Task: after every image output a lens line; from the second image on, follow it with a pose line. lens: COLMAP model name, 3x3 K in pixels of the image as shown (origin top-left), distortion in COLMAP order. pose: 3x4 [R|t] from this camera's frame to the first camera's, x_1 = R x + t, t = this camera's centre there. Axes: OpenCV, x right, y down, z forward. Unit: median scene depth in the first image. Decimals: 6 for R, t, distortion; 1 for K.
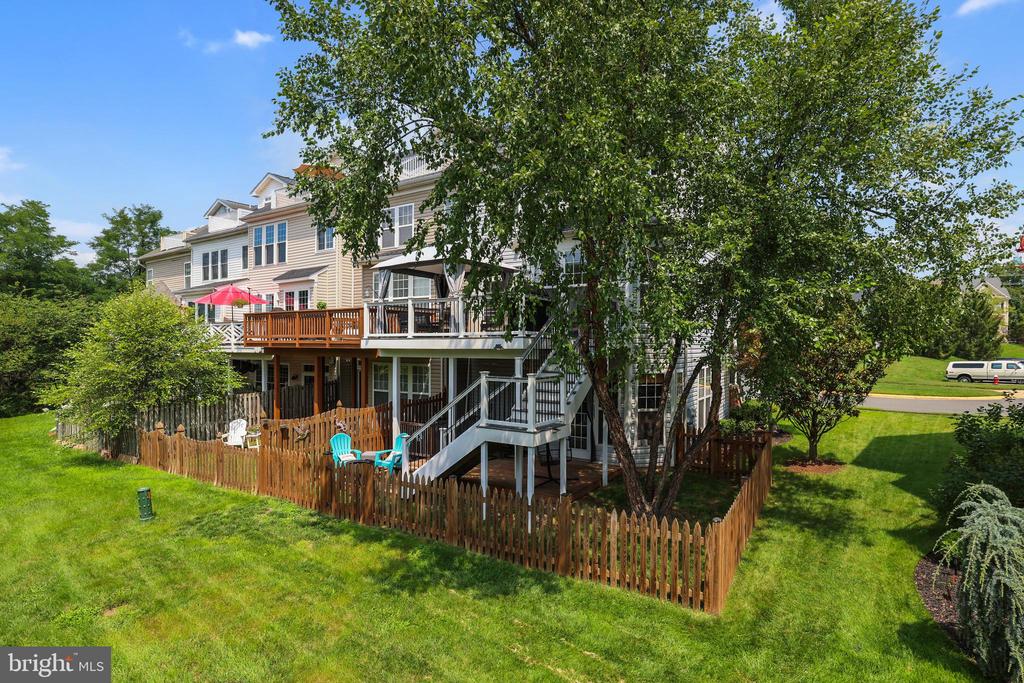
lens RADIAL K [[455.7, 0, 512.0], [0, 455.7, 341.5], [0, 0, 1]] dist [-0.025111, 0.000184]
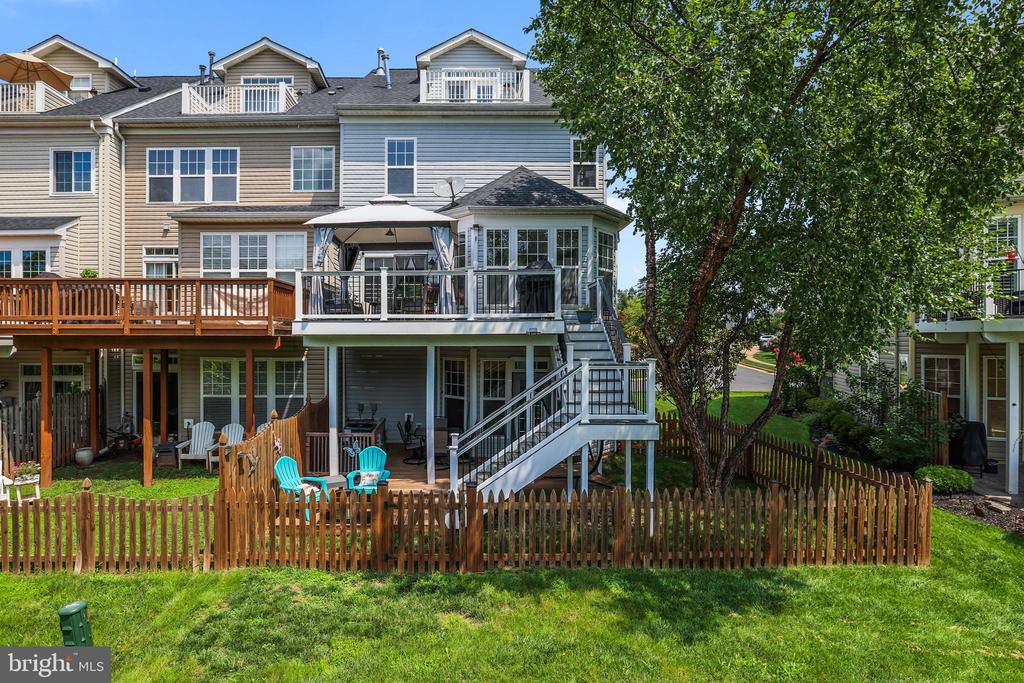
lens RADIAL K [[472.5, 0, 513.6], [0, 472.5, 324.3], [0, 0, 1]] dist [-0.029912, 0.001066]
pose [[0.882955, -0.001603, 0.469456, -0.555429], [0.002285, 0.999997, -0.000884, -0.000327], [-0.469453, 0.001854, 0.882956, 0.256262]]
